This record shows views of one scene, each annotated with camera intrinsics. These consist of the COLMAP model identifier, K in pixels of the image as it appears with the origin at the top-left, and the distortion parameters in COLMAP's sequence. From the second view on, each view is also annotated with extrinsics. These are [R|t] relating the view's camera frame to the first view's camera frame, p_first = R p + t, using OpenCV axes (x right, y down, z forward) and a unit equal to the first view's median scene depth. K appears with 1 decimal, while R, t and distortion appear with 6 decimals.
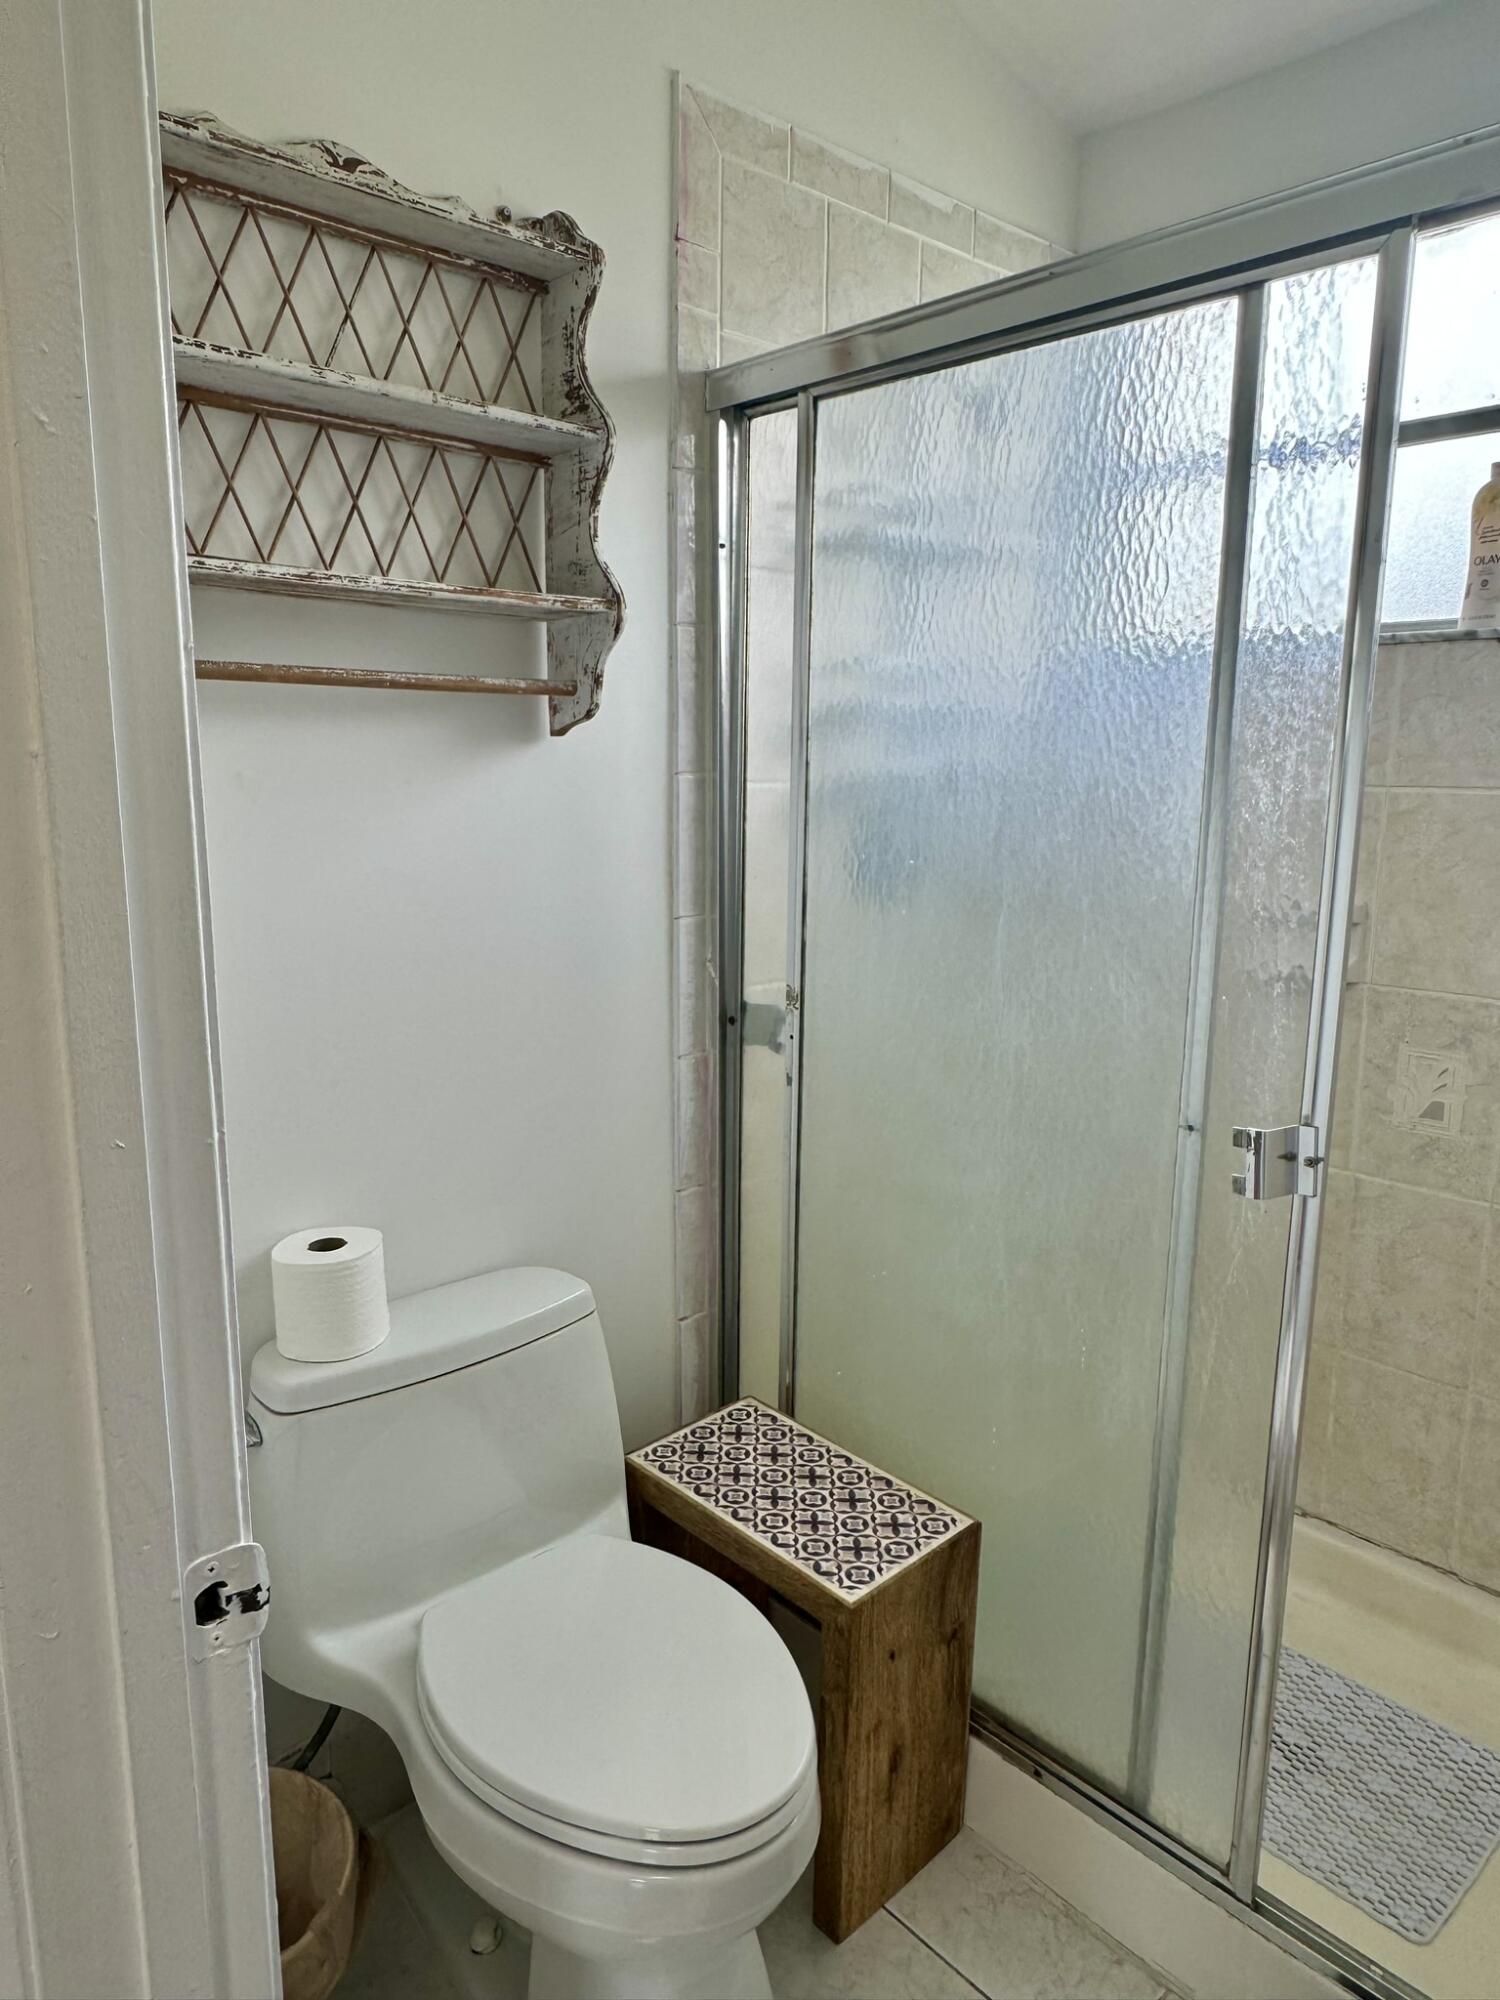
lens RADIAL K [[1299.6, 0, 750.0], [0, 1299.6, 1000.0], [0, 0, 1]] dist [-0.002809, -0.000108]
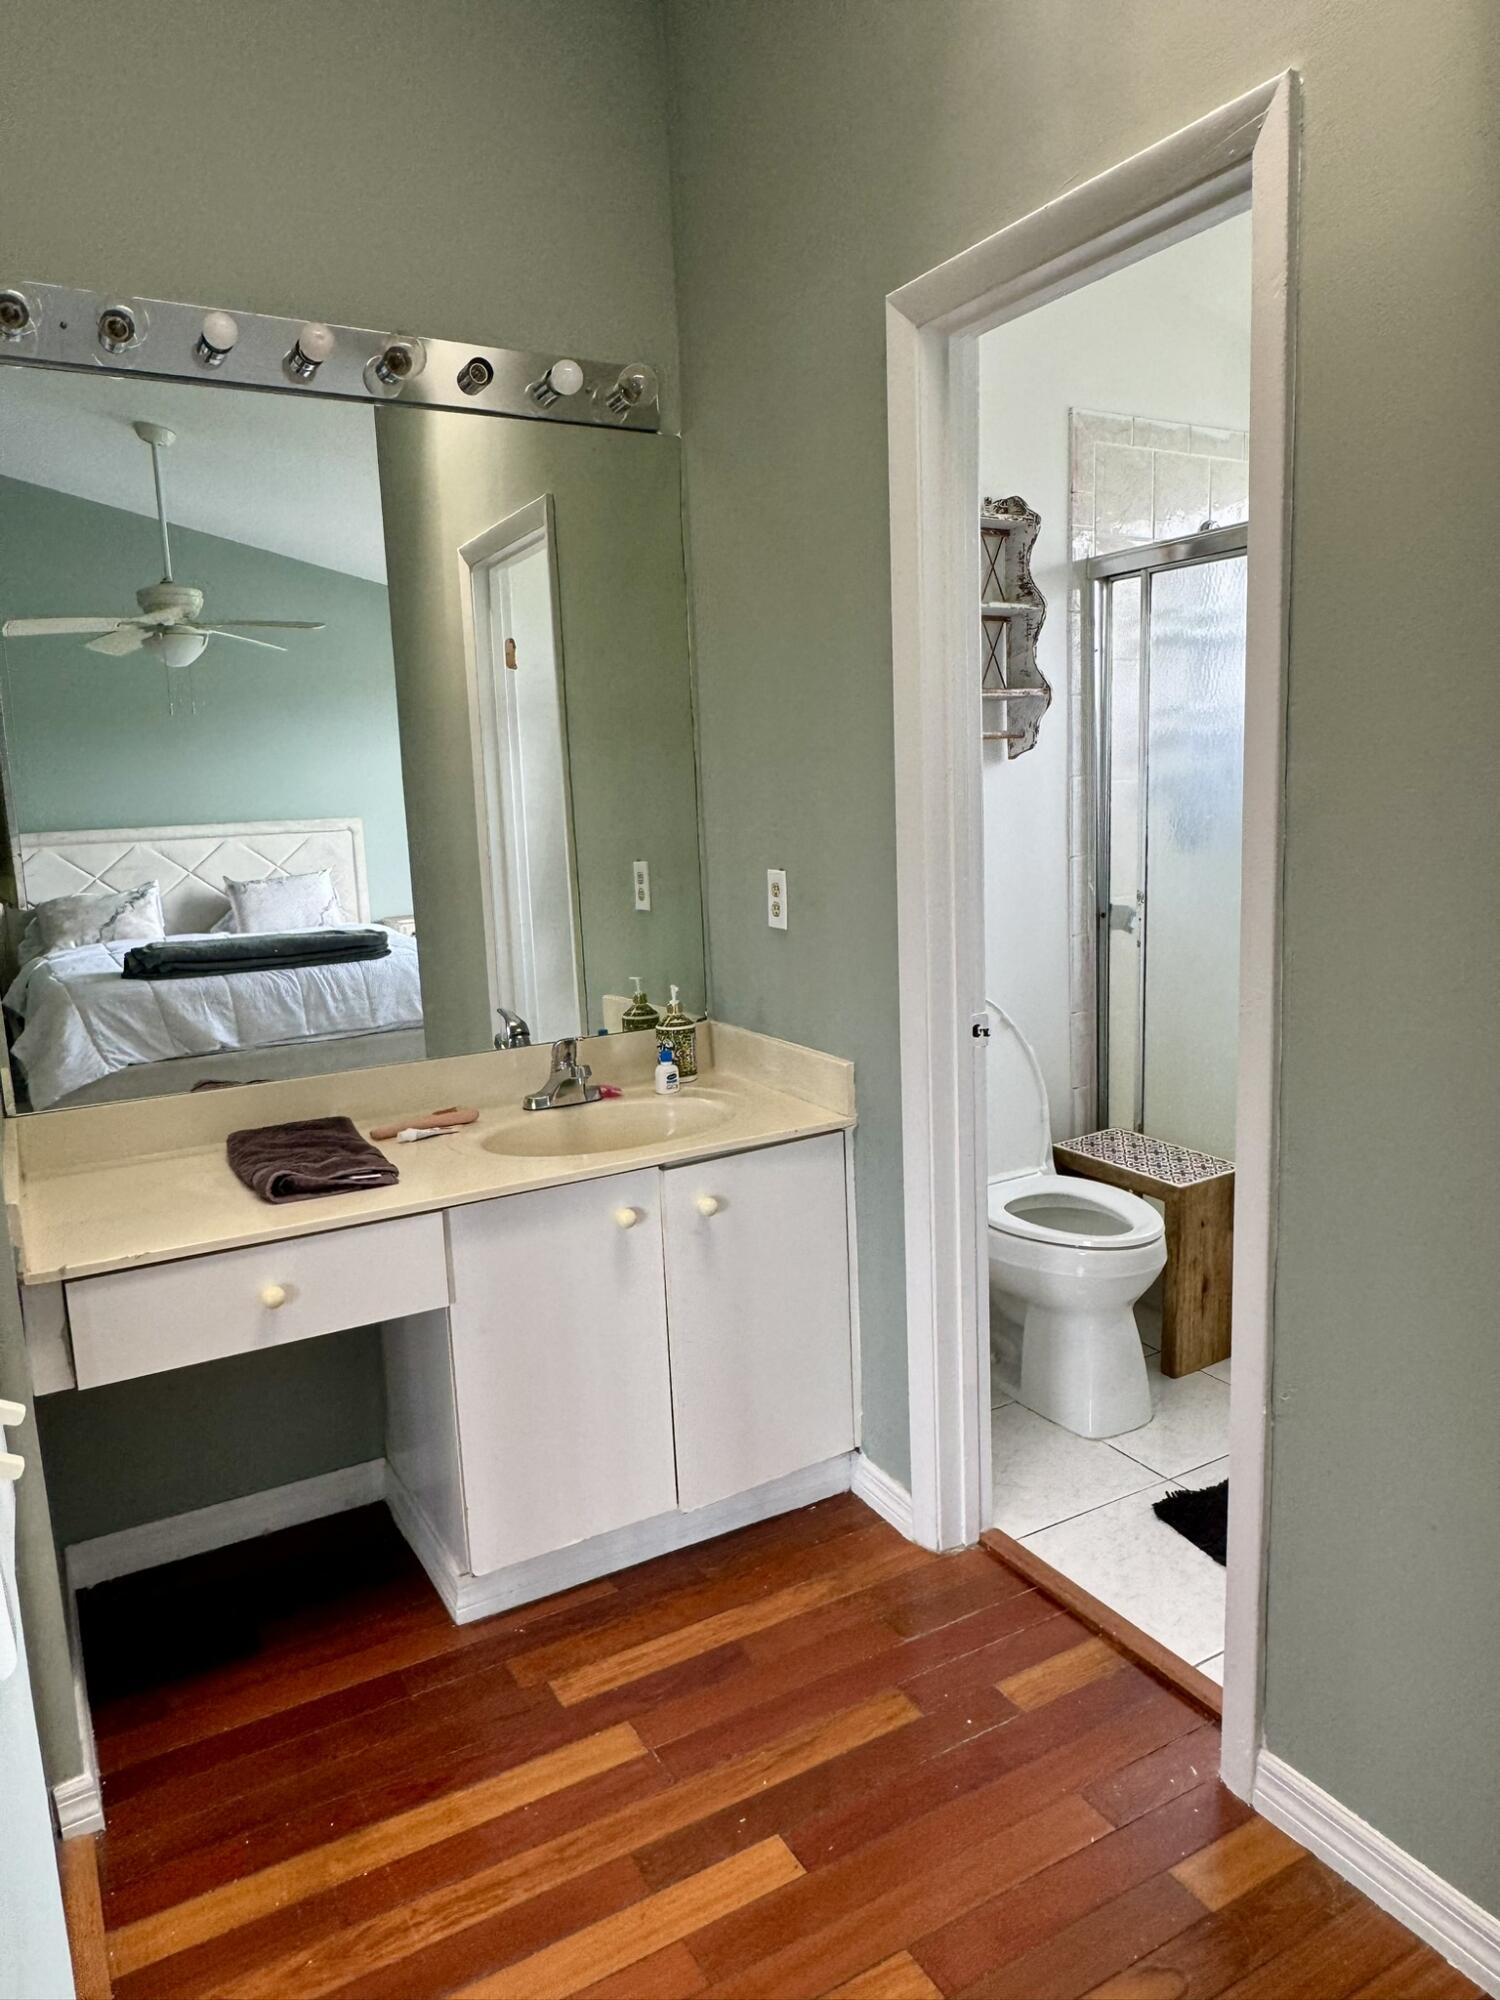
lens RADIAL K [[1299.6, 0, 750.0], [0, 1299.6, 1000.0], [0, 0, 1]] dist [-0.002809, -0.000108]
pose [[0.974114, -0.011371, -0.225771, -0.095177], [0.007149, 0.999784, -0.019513, 0.183080], [0.225944, 0.017394, 0.973985, -0.931379]]
